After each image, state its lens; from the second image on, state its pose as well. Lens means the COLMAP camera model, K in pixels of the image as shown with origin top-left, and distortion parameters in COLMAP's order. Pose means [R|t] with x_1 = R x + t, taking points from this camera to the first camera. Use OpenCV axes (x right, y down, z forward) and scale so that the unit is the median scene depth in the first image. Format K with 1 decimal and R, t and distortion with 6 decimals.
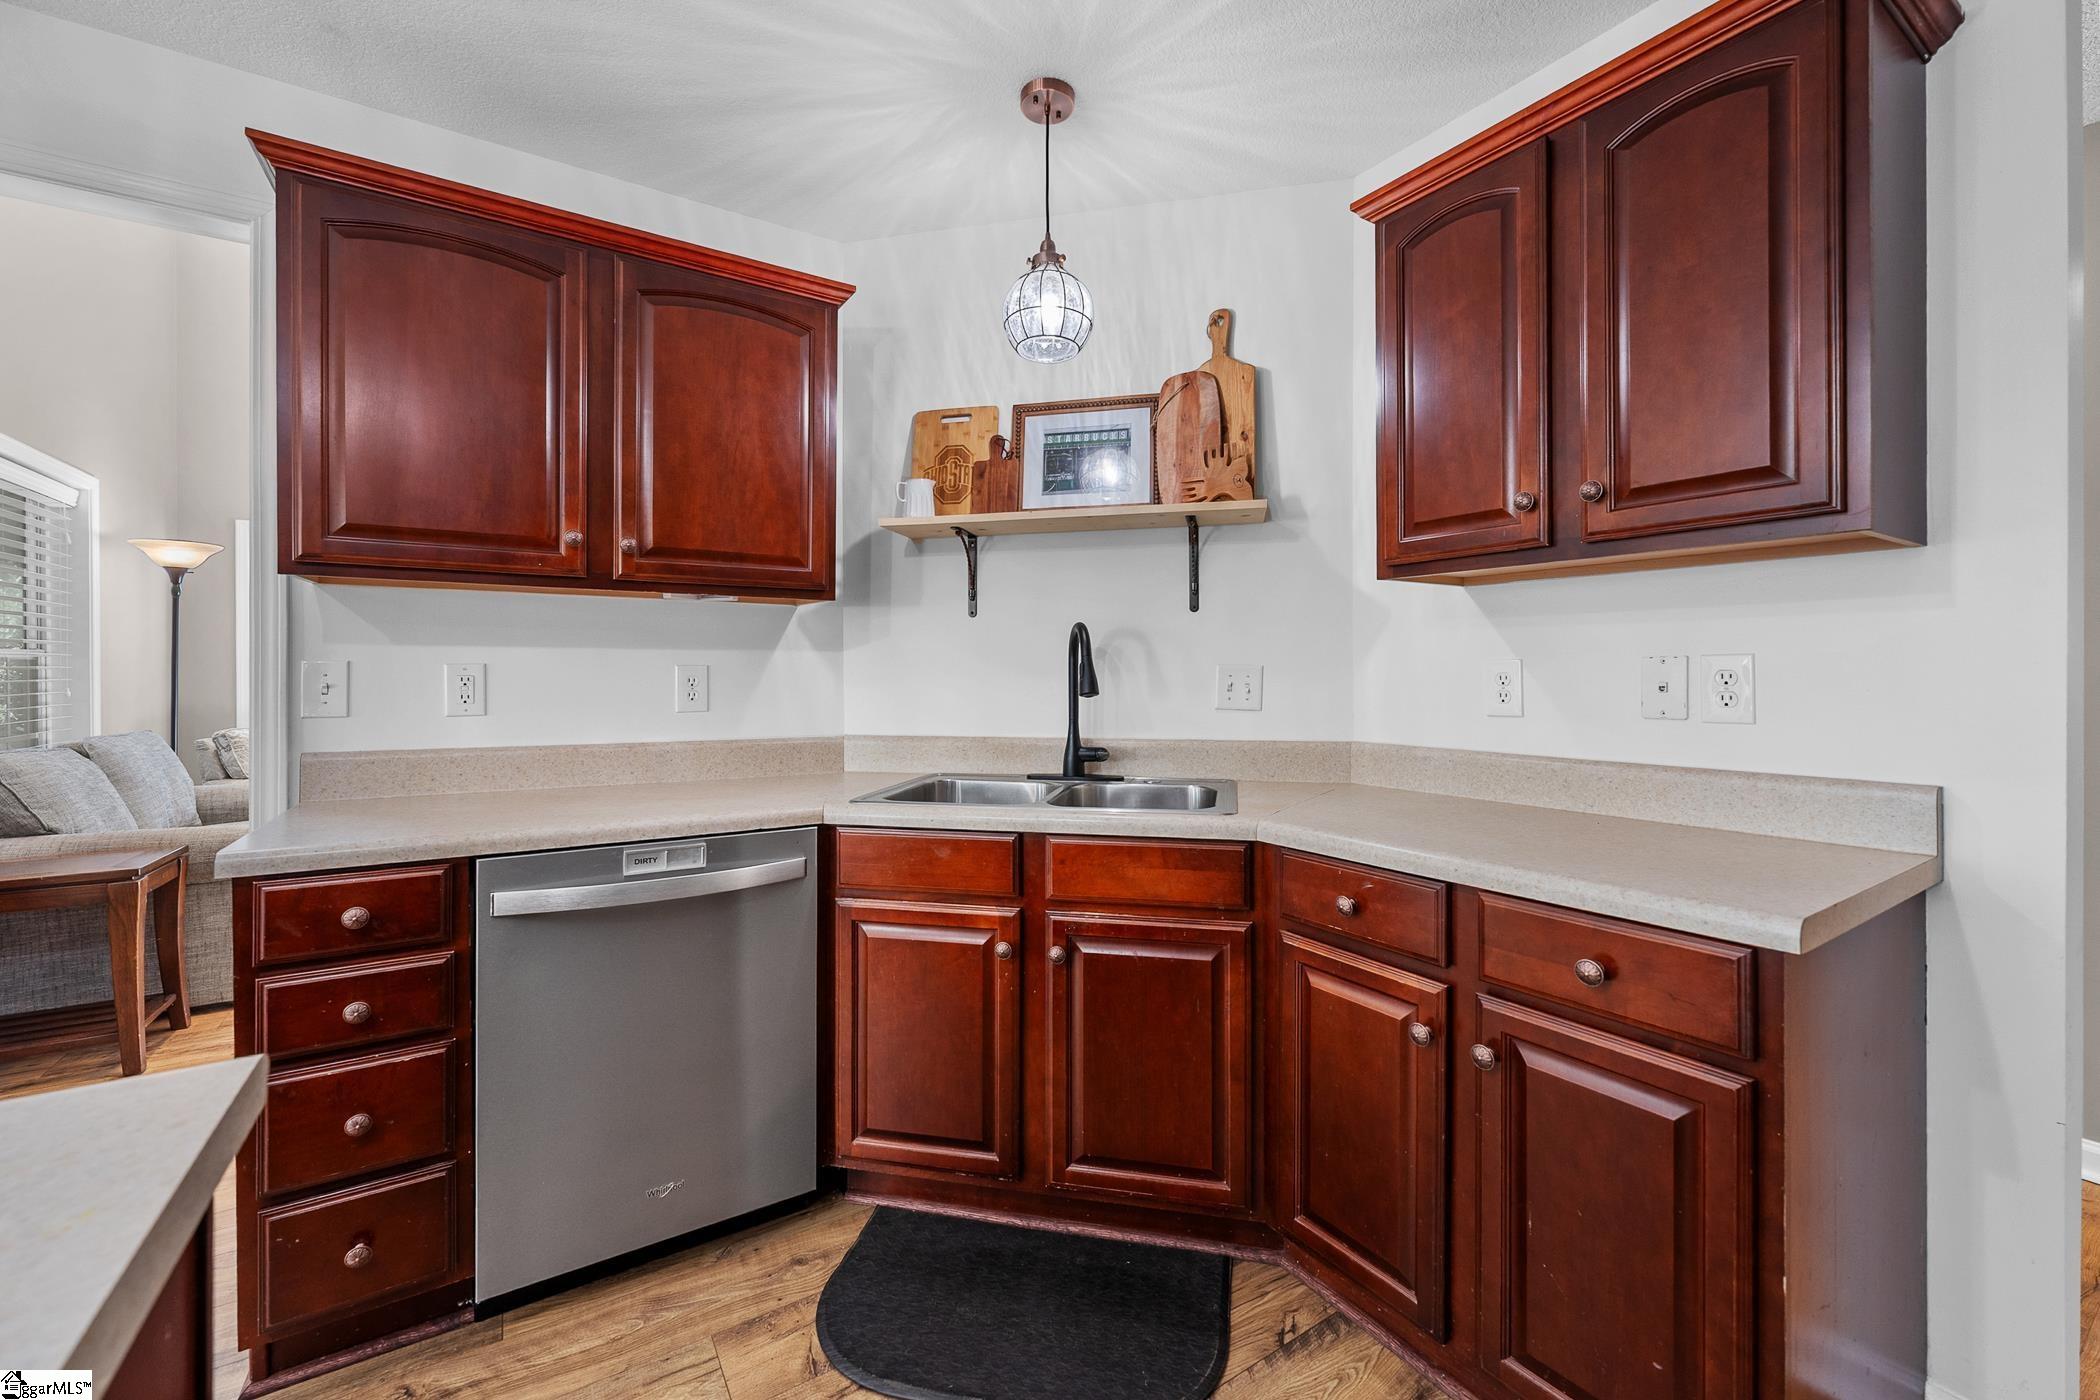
lens RADIAL K [[835.9, 0, 1030.1], [0, 835.9, 672.5], [0, 0, 1]] dist [-0.000540, -0.000106]
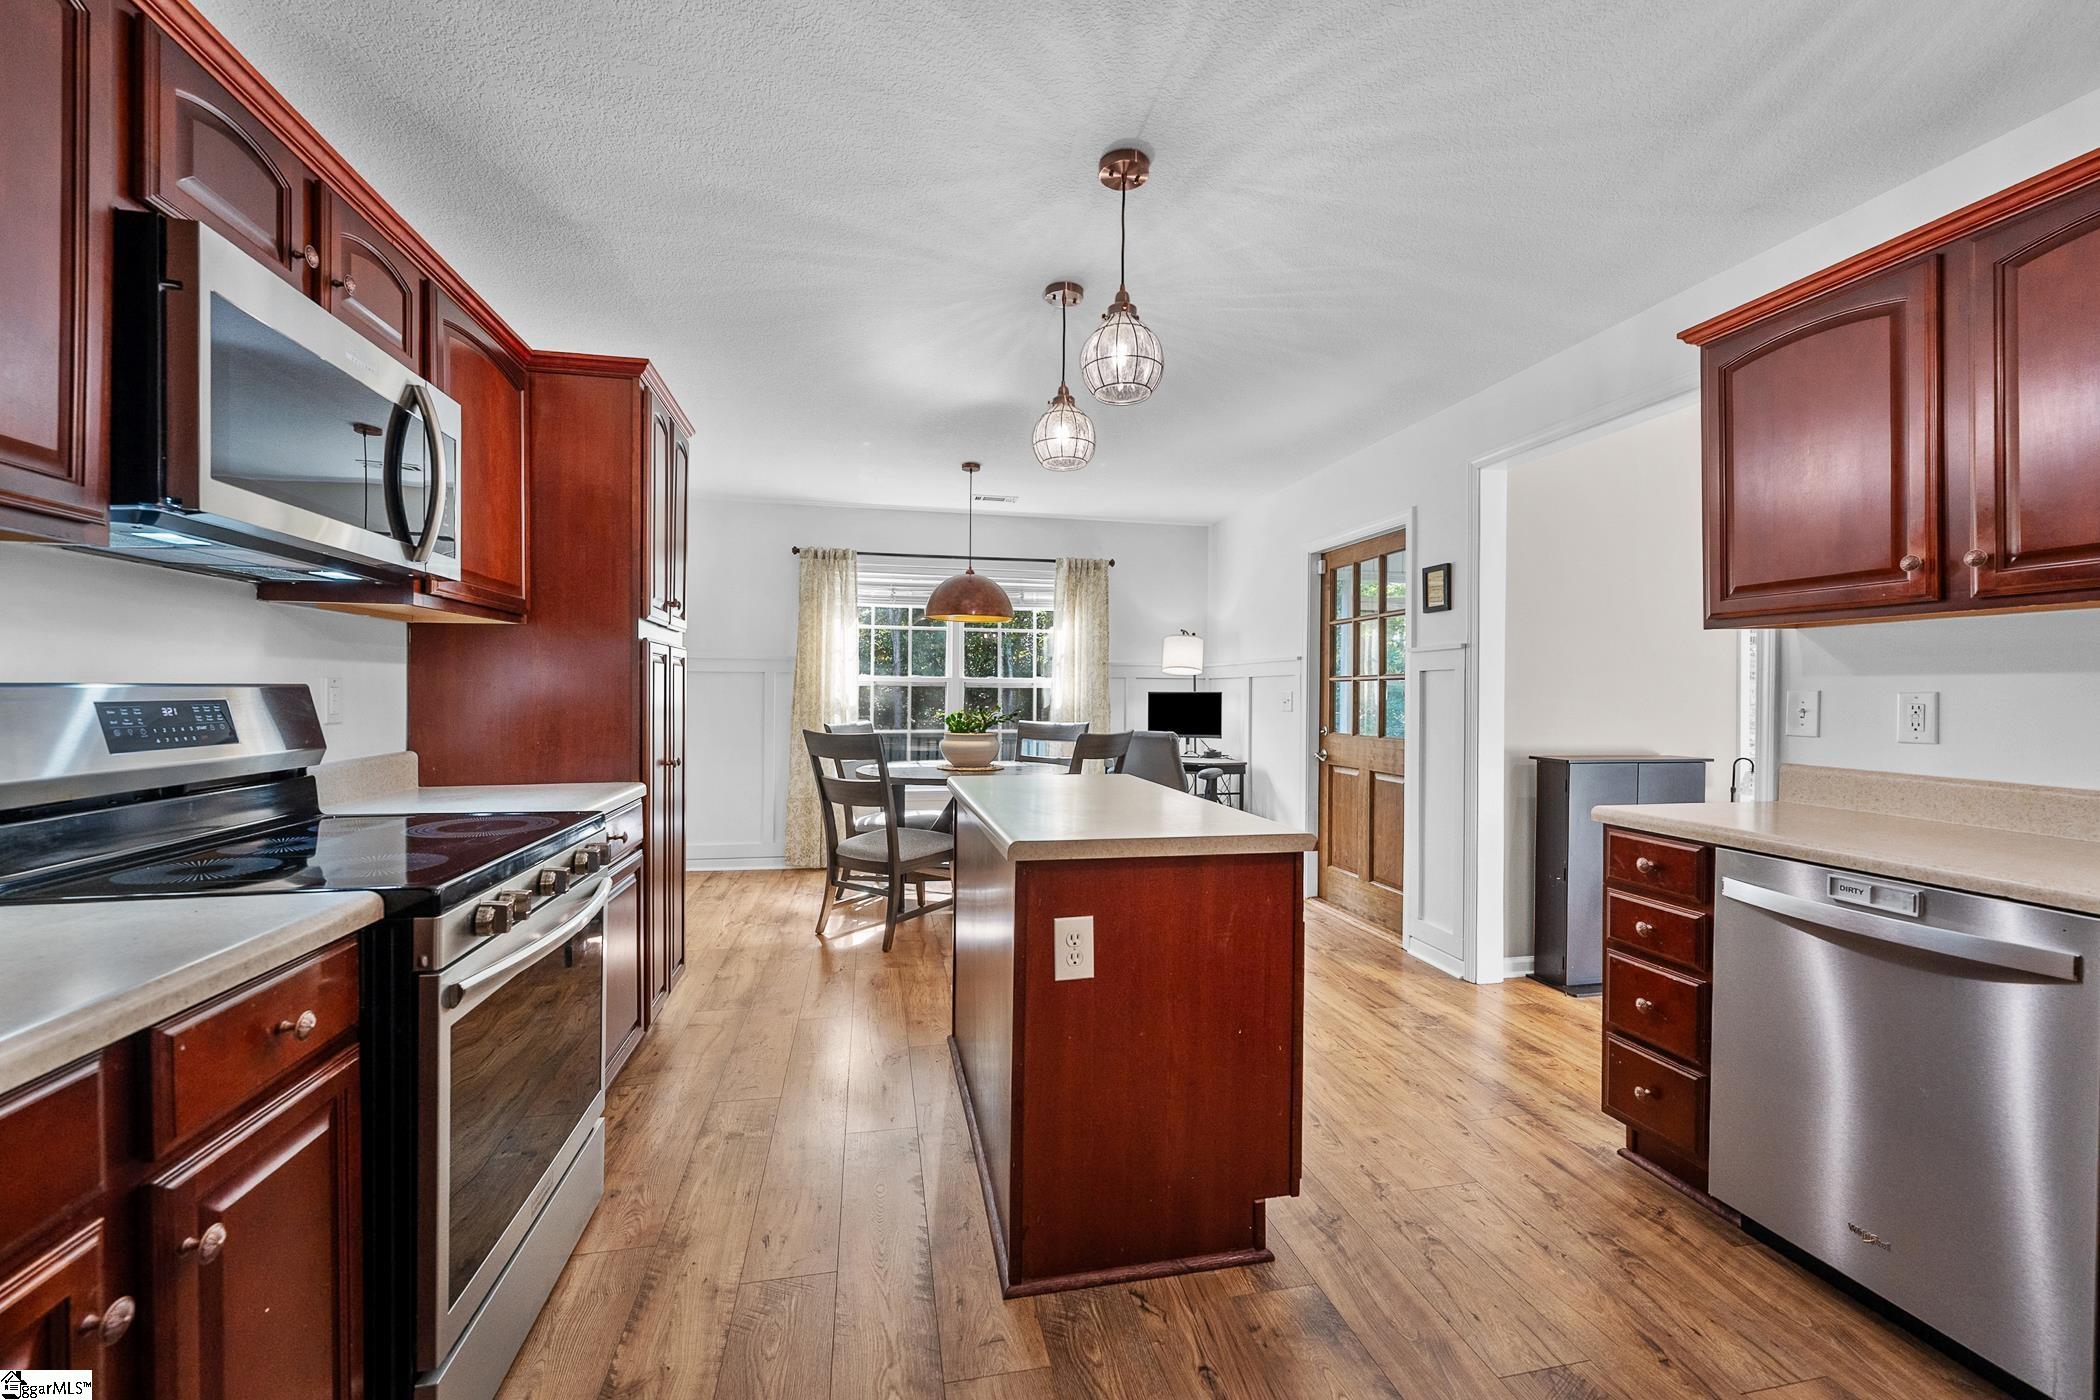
lens RADIAL K [[835.9, 0, 1047.6], [0, 835.9, 701.3], [0, 0, 1]] dist [-0.000540, -0.000106]
pose [[-0.352802, 0.004117, -0.935689, 0.707258], [-0.008178, 0.999939, 0.007483, 0.001356], [0.935662, 0.010293, -0.352746, 0.397777]]
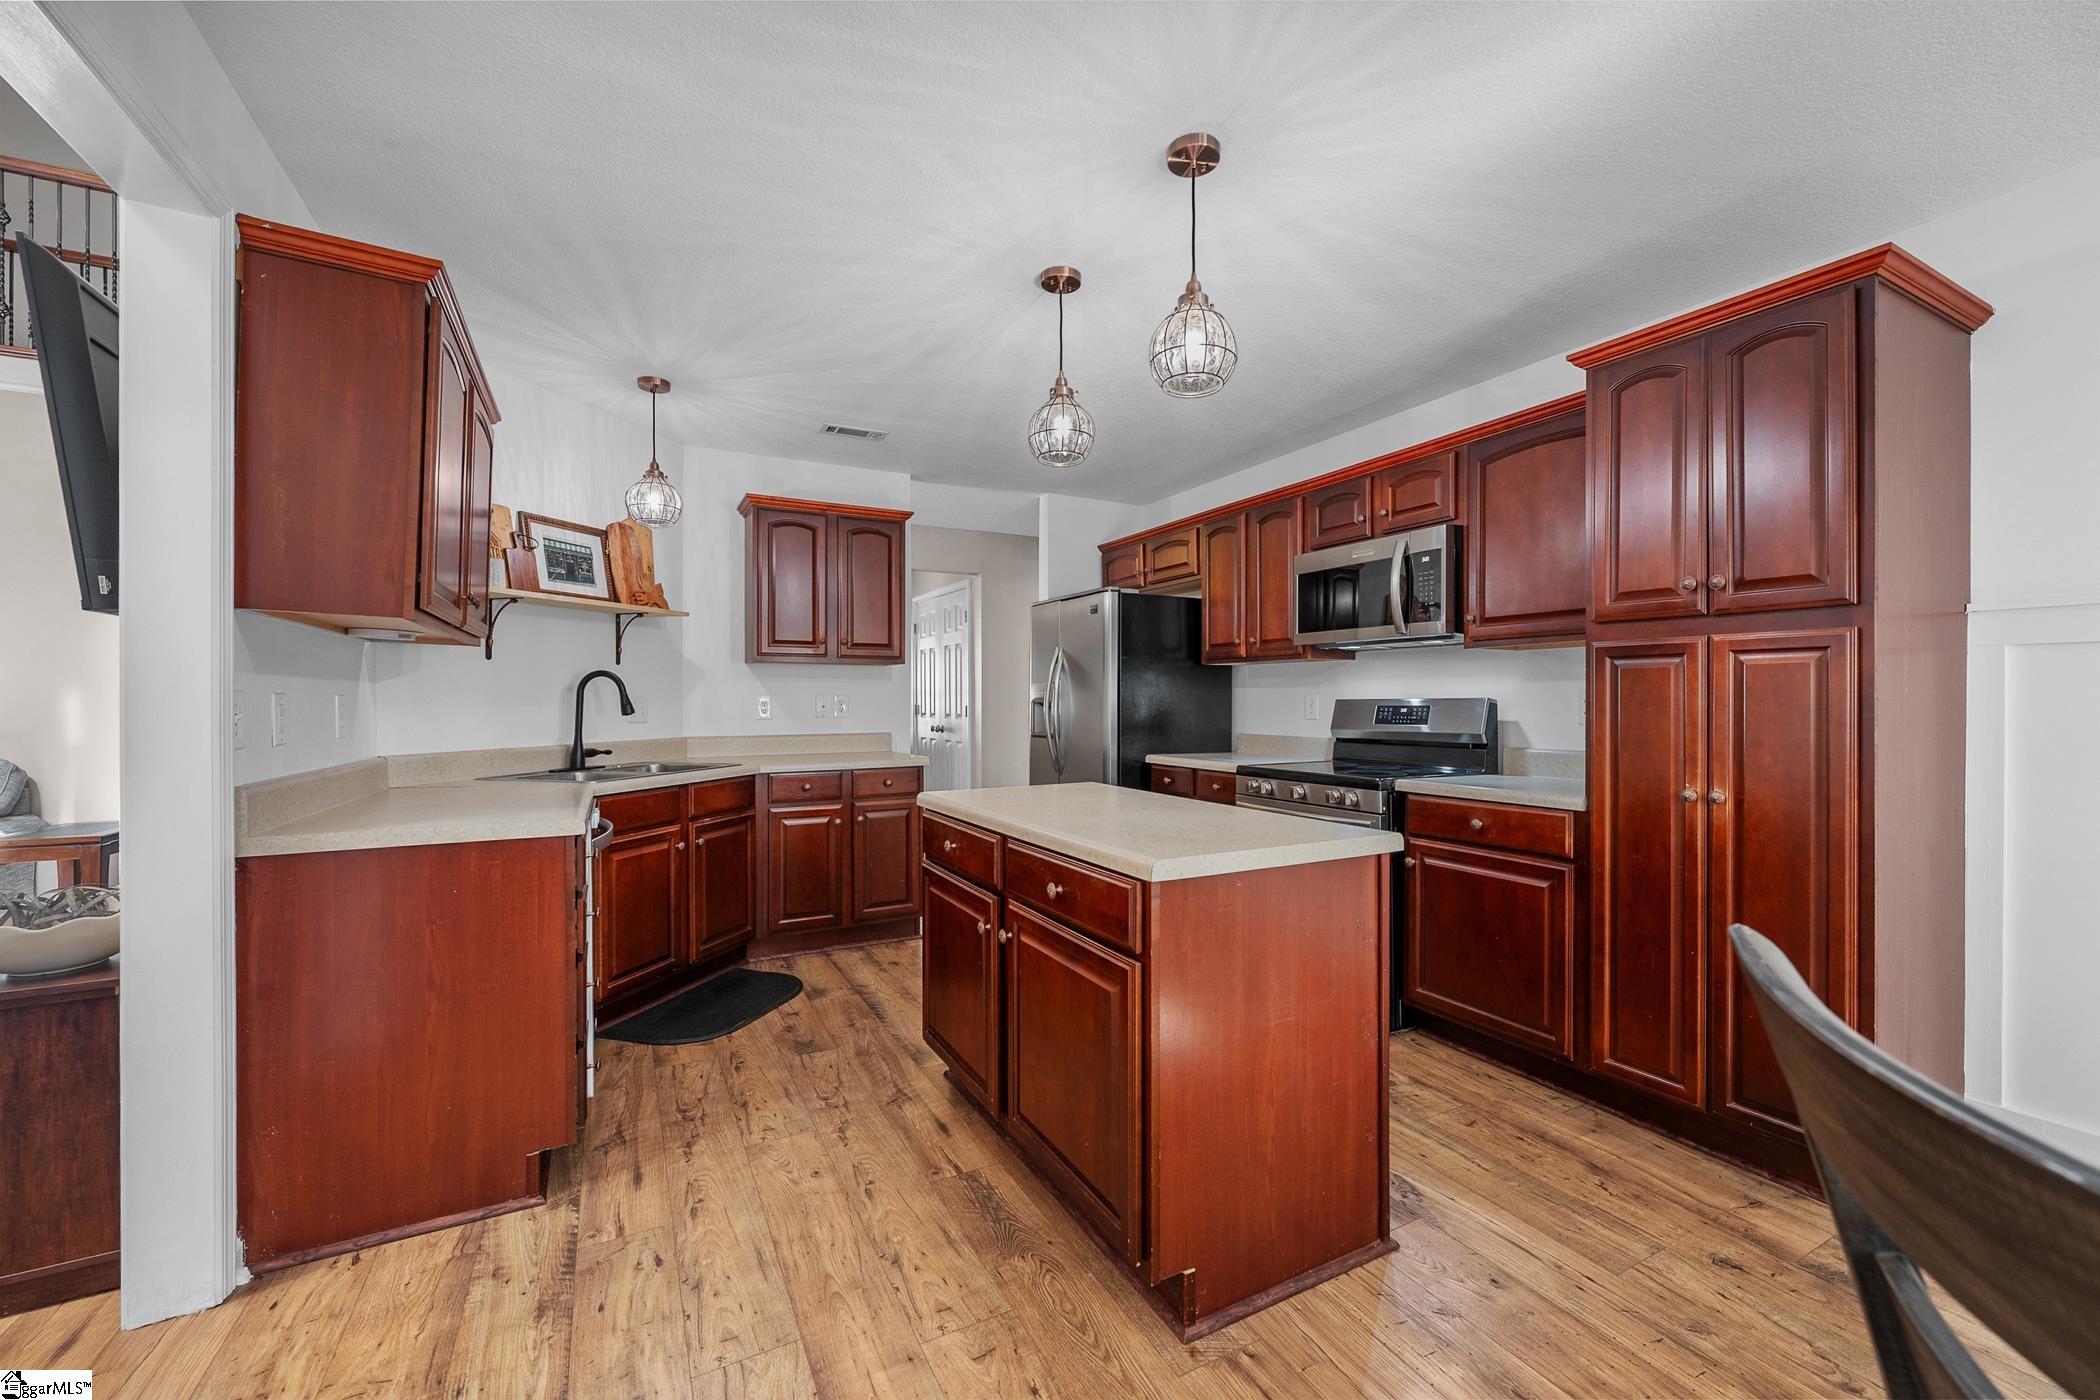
lens RADIAL K [[835.9, 0, 1057.7], [0, 835.9, 707.5], [0, 0, 1]] dist [-0.000540, -0.000106]
pose [[0.072062, -0.009386, 0.997356, -1.751568], [0.001257, 0.999956, 0.009319, -0.002512], [-0.997399, 0.000582, 0.072070, 0.000024]]
